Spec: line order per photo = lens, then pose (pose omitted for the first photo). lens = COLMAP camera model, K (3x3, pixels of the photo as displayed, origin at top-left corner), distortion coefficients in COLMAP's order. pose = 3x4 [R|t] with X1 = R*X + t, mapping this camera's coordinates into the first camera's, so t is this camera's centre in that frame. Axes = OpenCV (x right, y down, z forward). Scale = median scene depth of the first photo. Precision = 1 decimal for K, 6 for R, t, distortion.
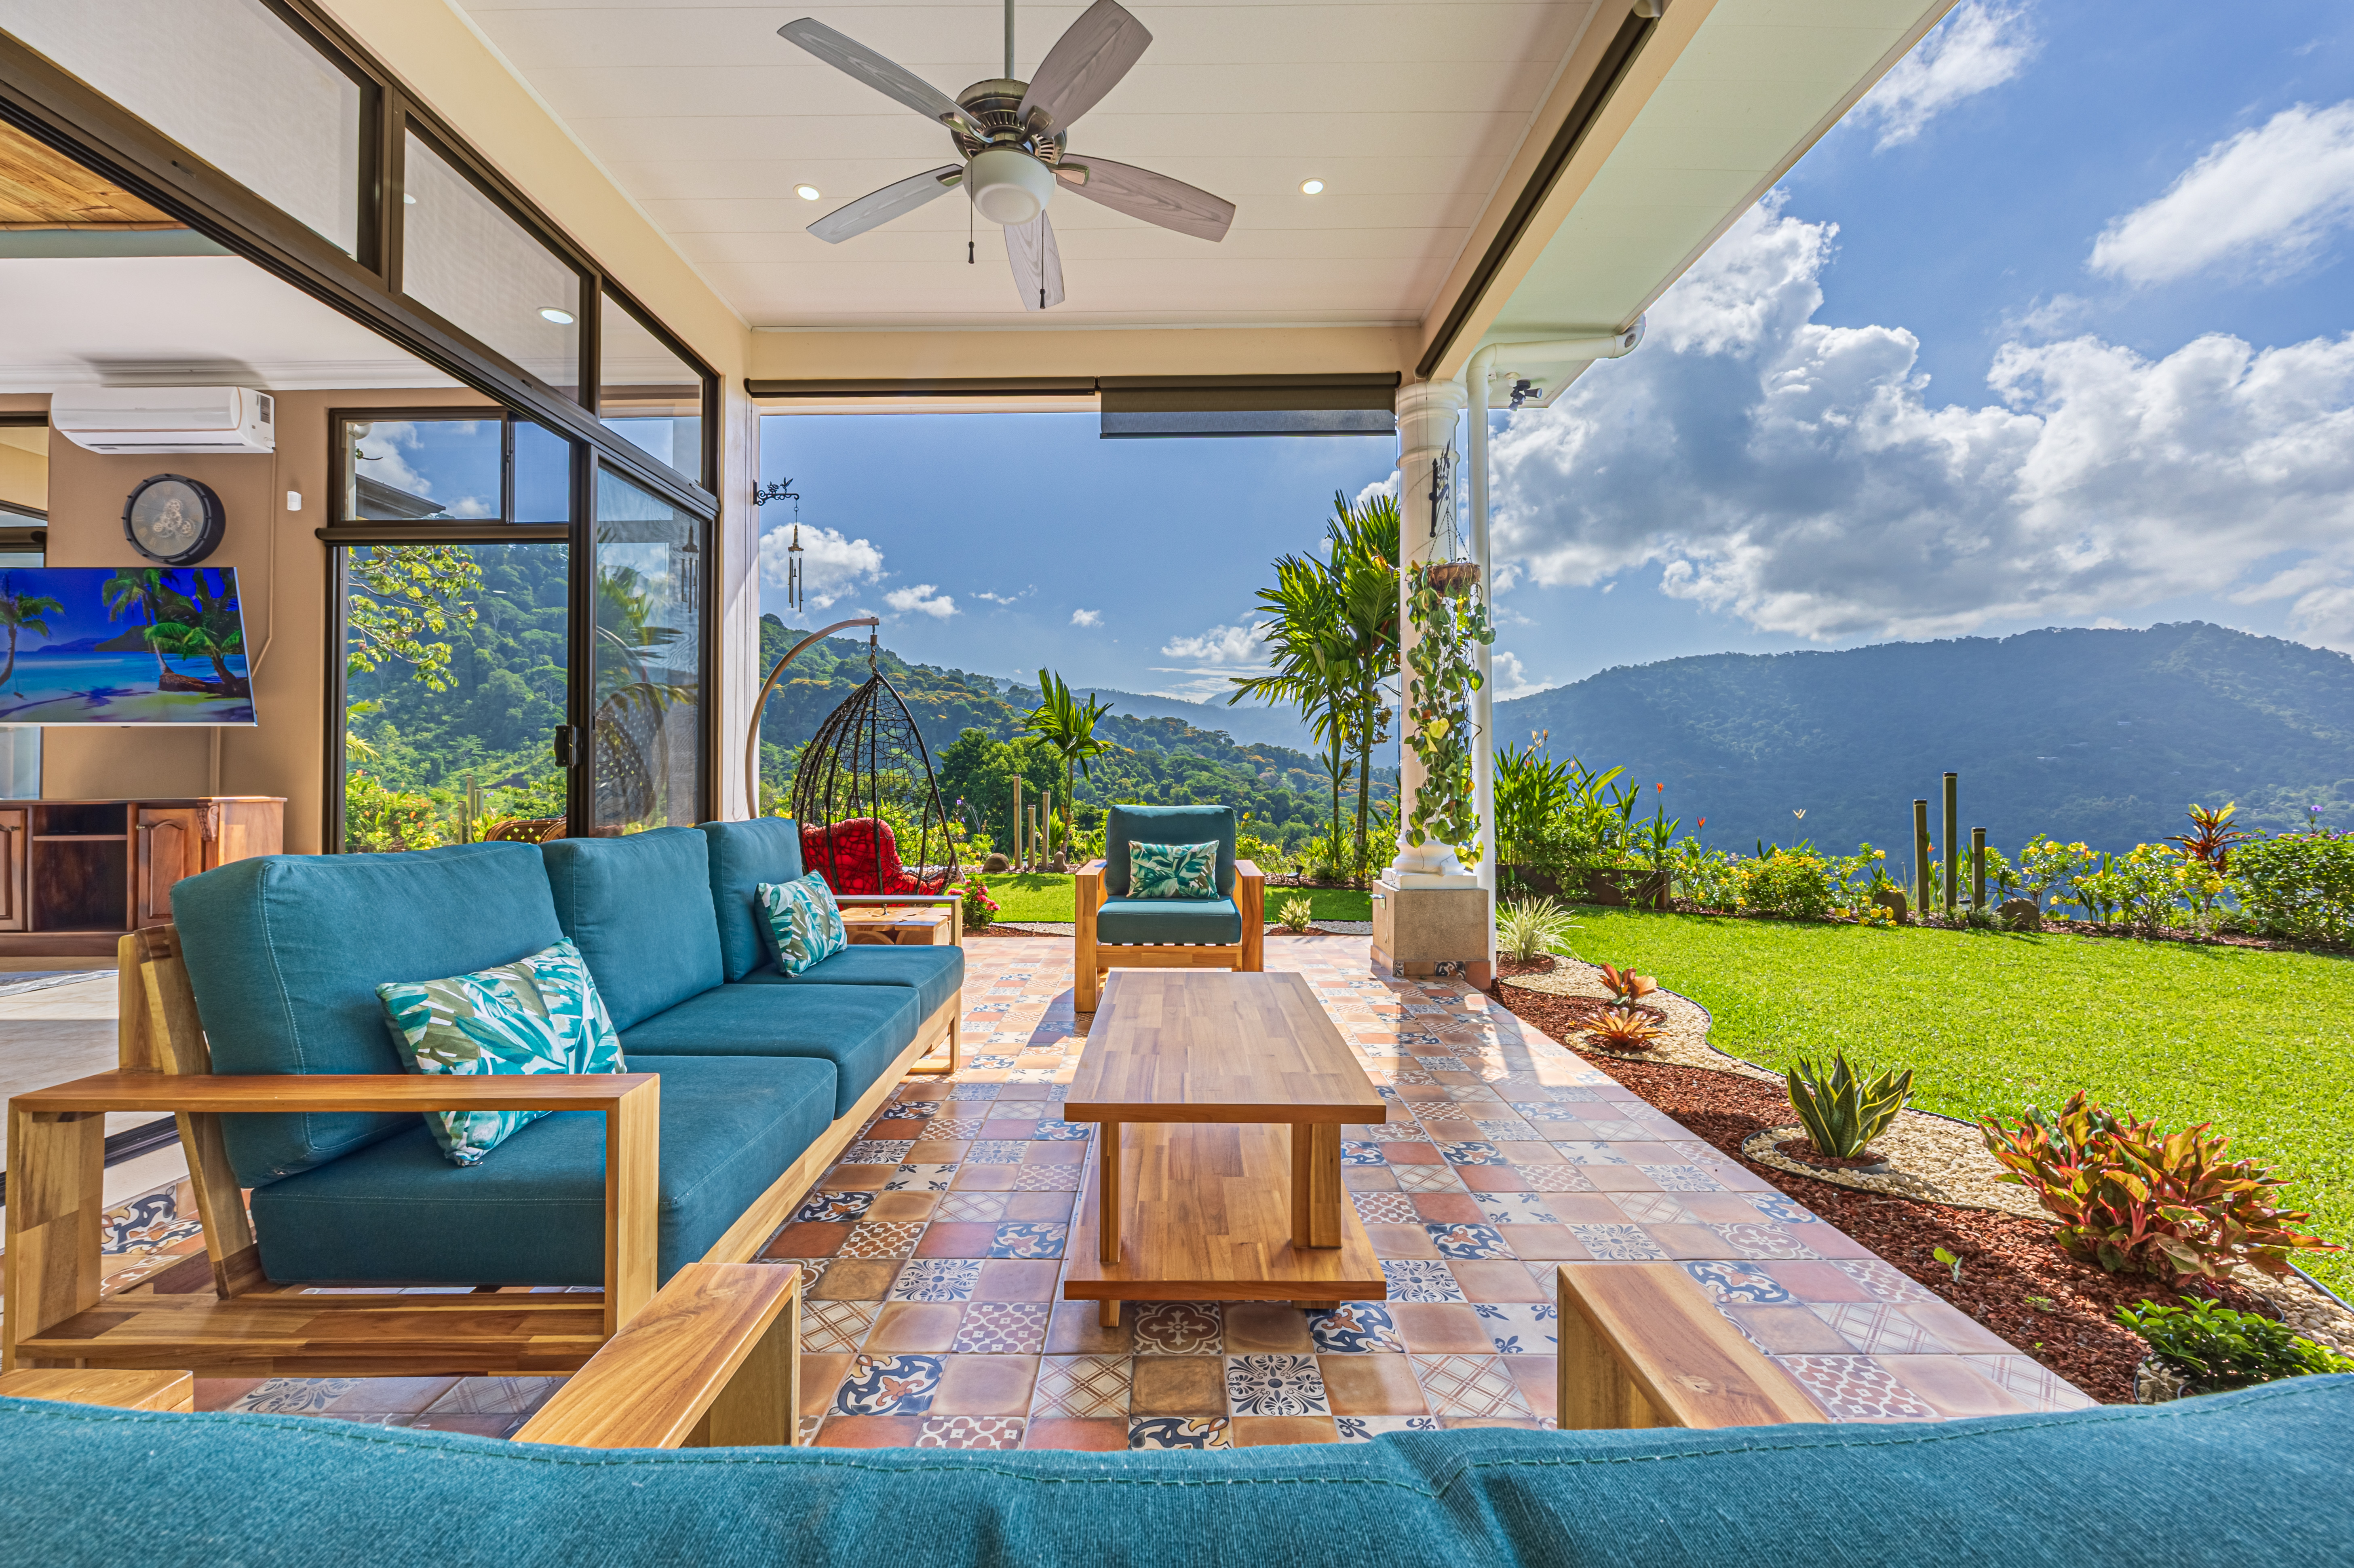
lens RADIAL K [[926.1, 0, 1177.0], [0, 926.1, 784.0], [0, 0, 1]] dist [-0.001441, -0.000358]
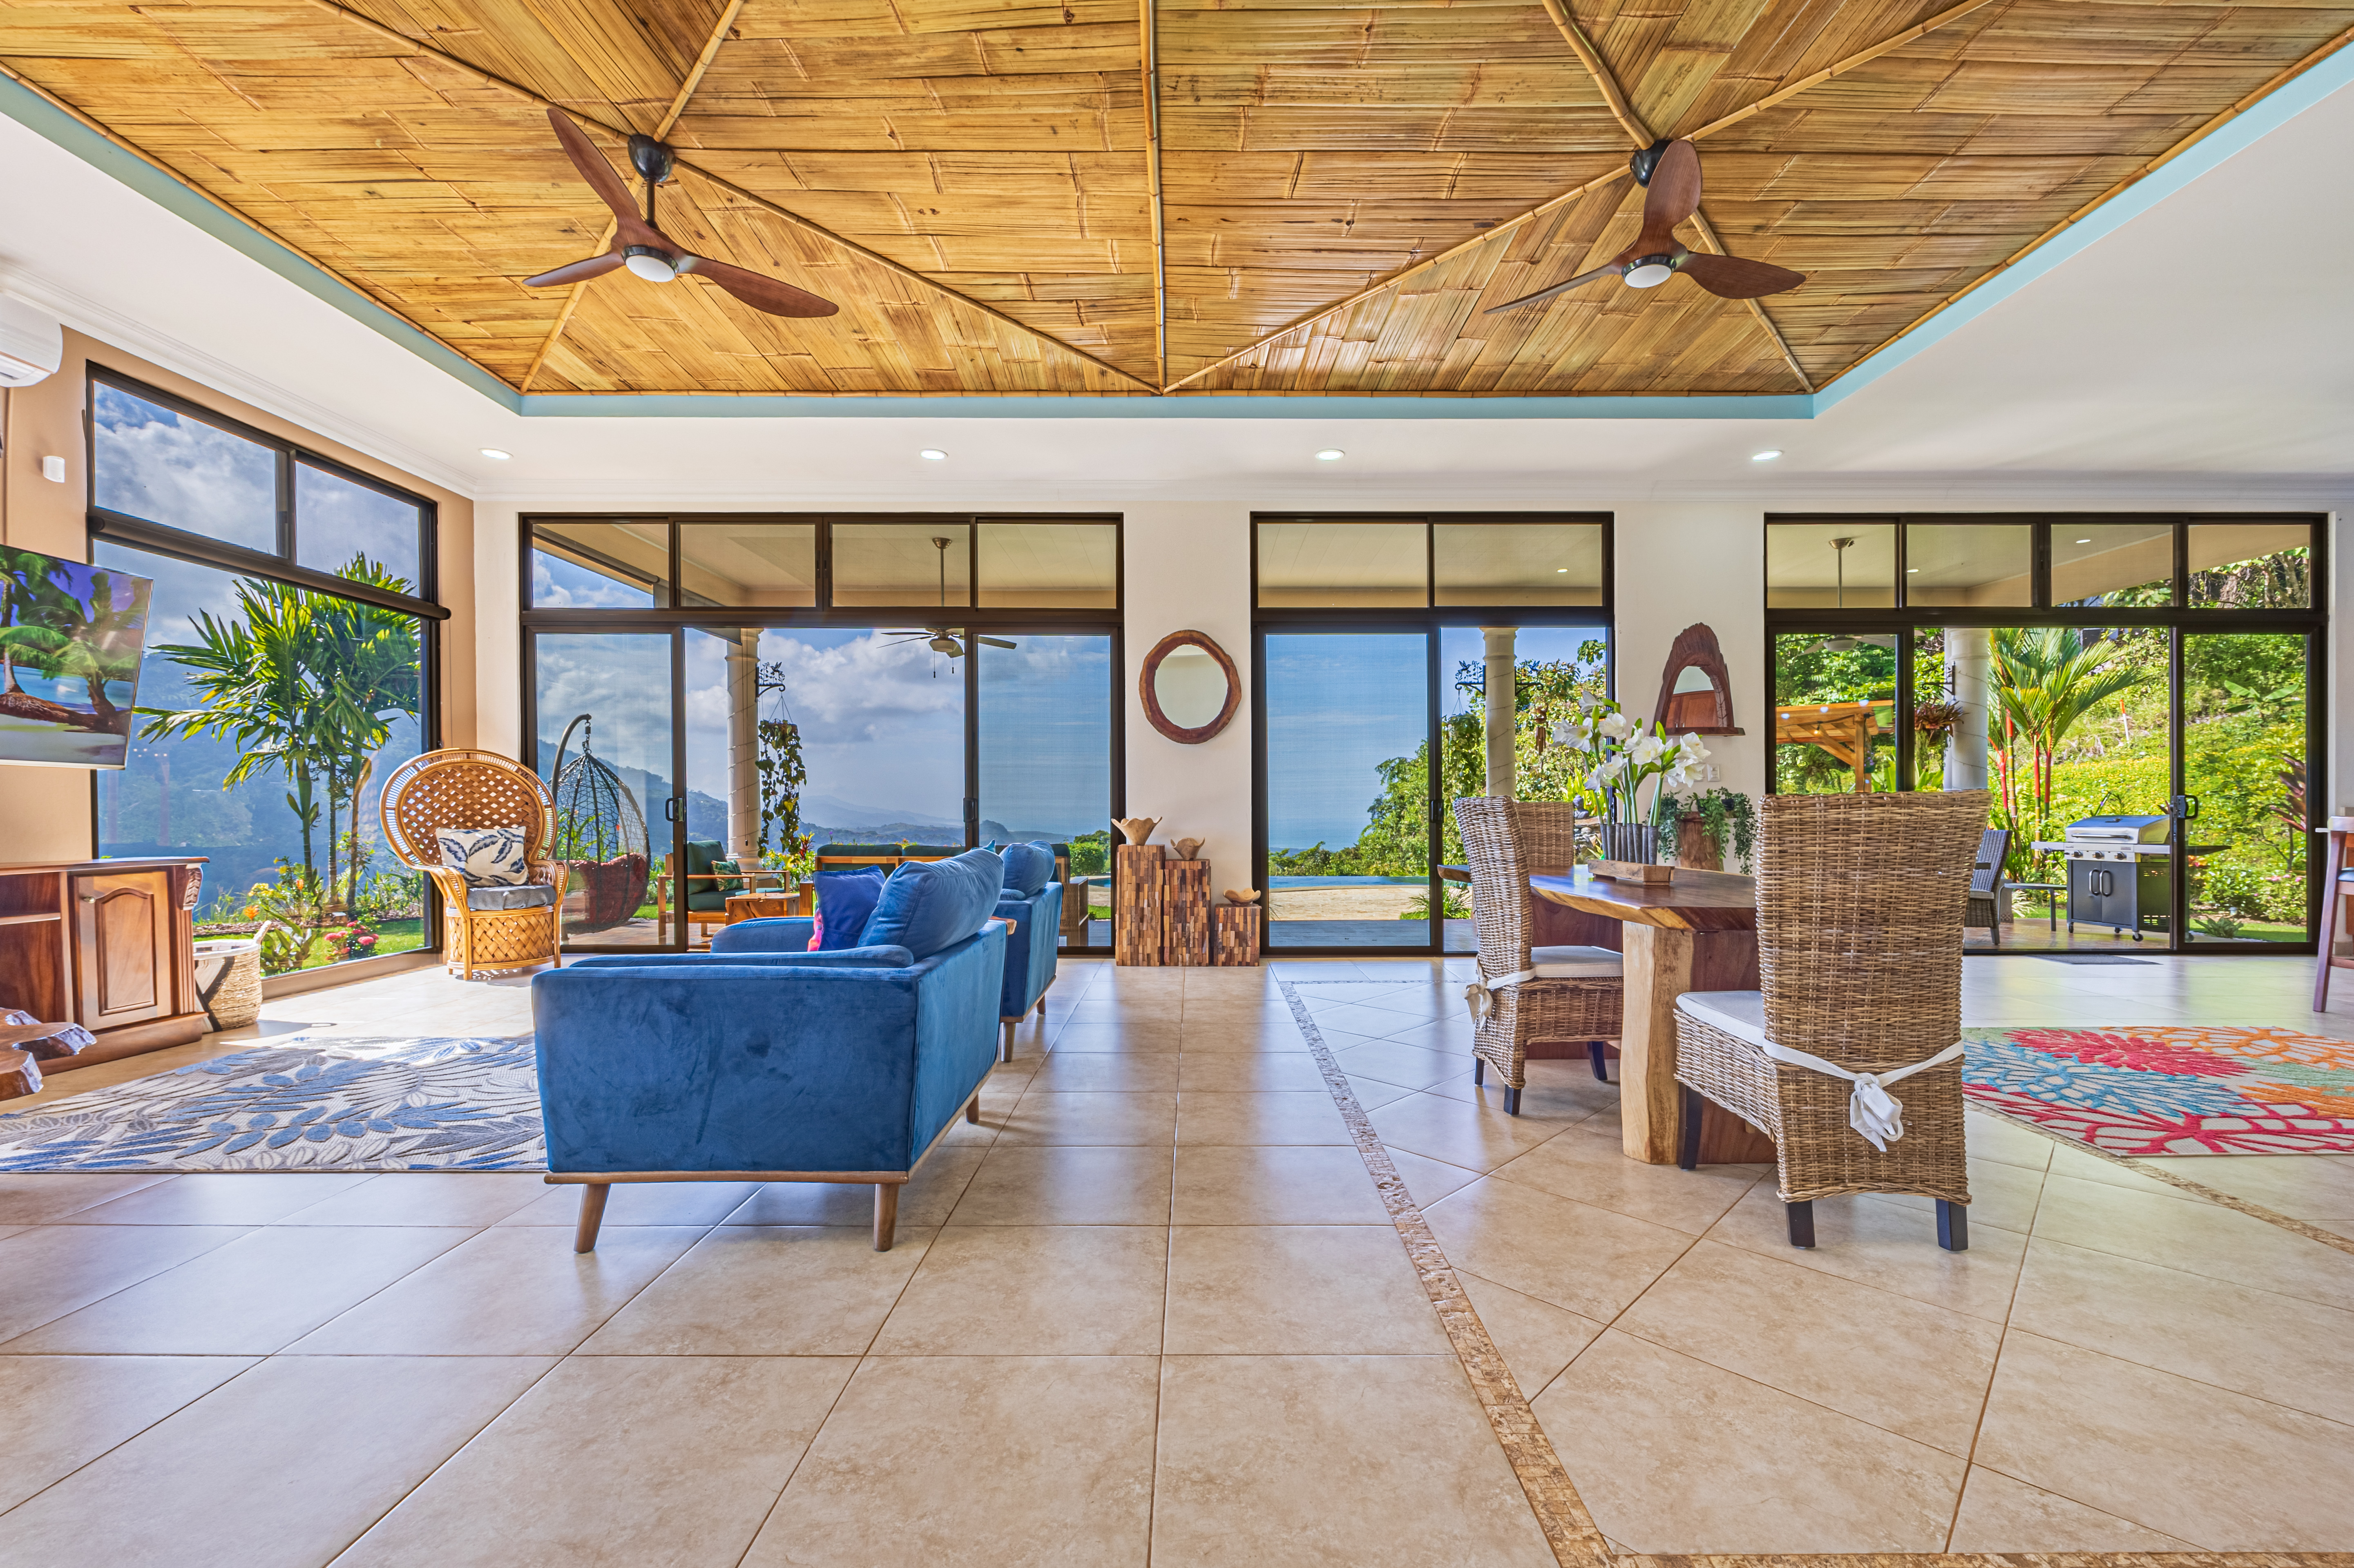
lens RADIAL K [[926.0, 0, 1177.0], [0, 926.0, 784.0], [0, 0, 1]] dist [-0.001441, -0.000358]
pose [[0.013560, 0.029218, 0.999481, -1.706822], [-0.002945, 0.999570, -0.029181, -0.028647], [-0.999904, -0.002547, 0.013641, 0.070882]]
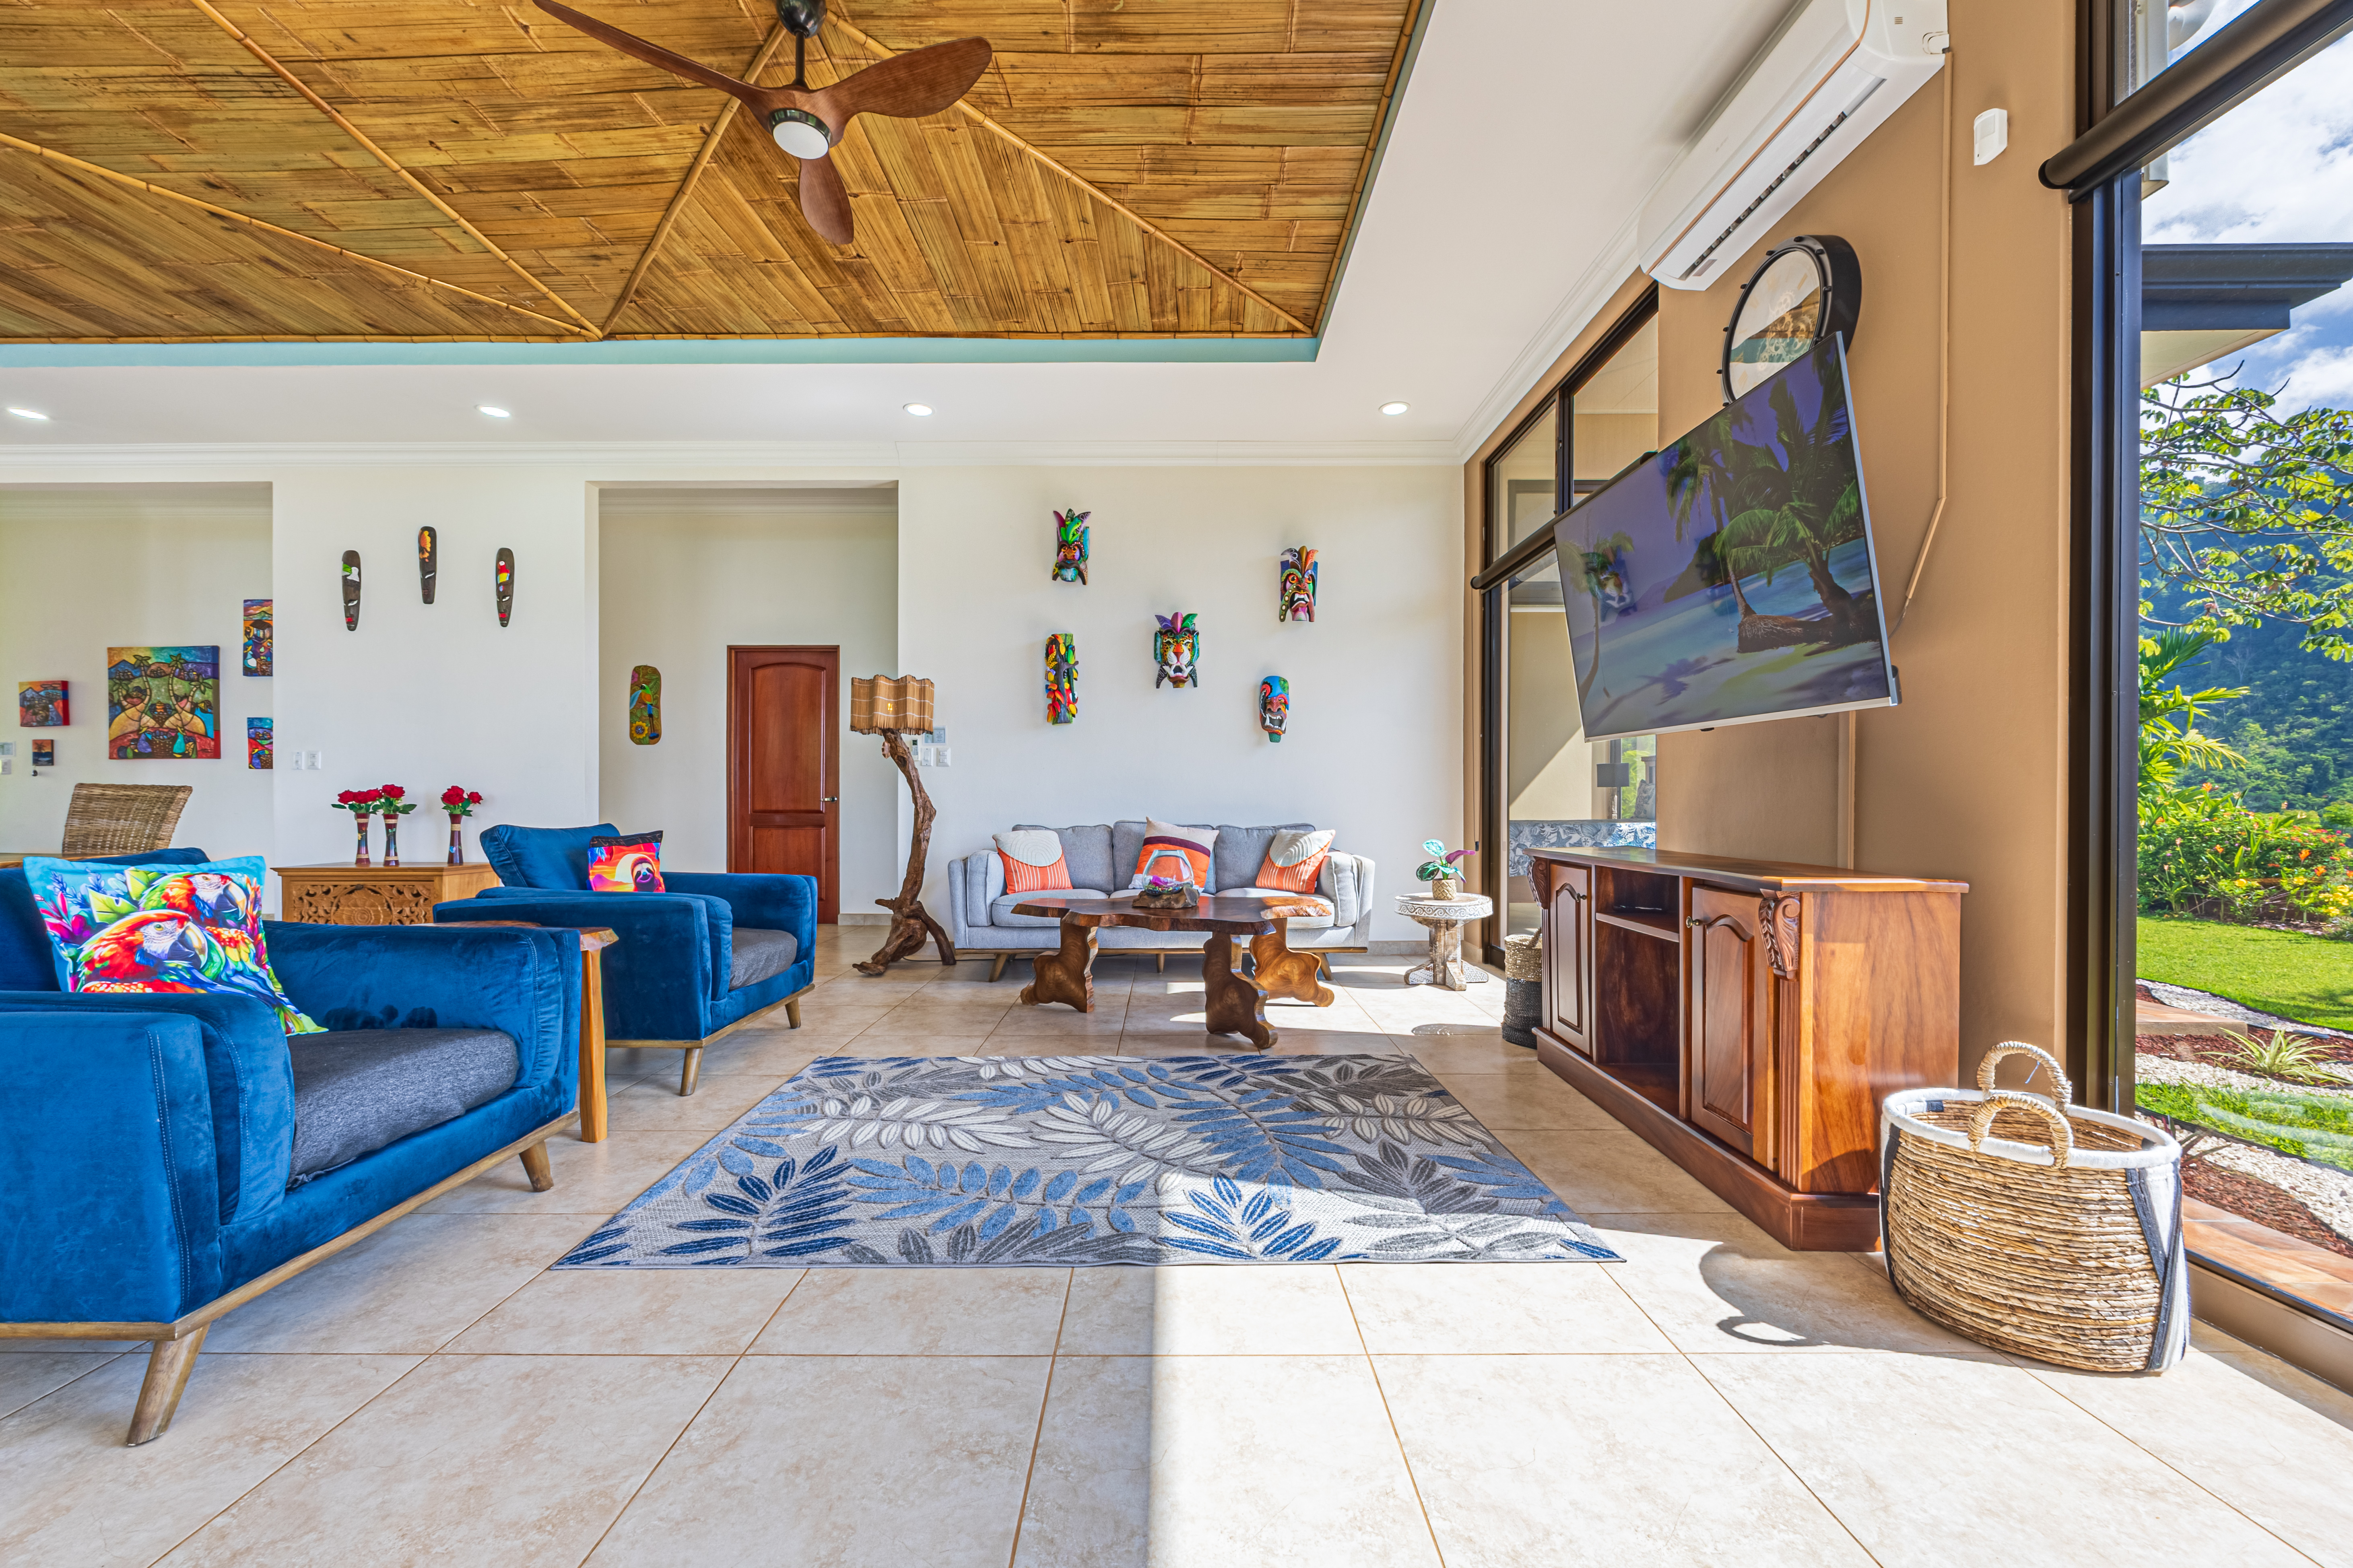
lens RADIAL K [[906.2, 0, 1160.2], [0, 906.2, 794.7], [0, 0, 1]] dist [0.001047, -0.000027]
pose [[-0.011685, -0.002290, -0.999929, -0.560716], [0.003755, 0.999990, -0.002334, -0.022017], [0.999925, -0.003782, -0.011676, 0.646248]]
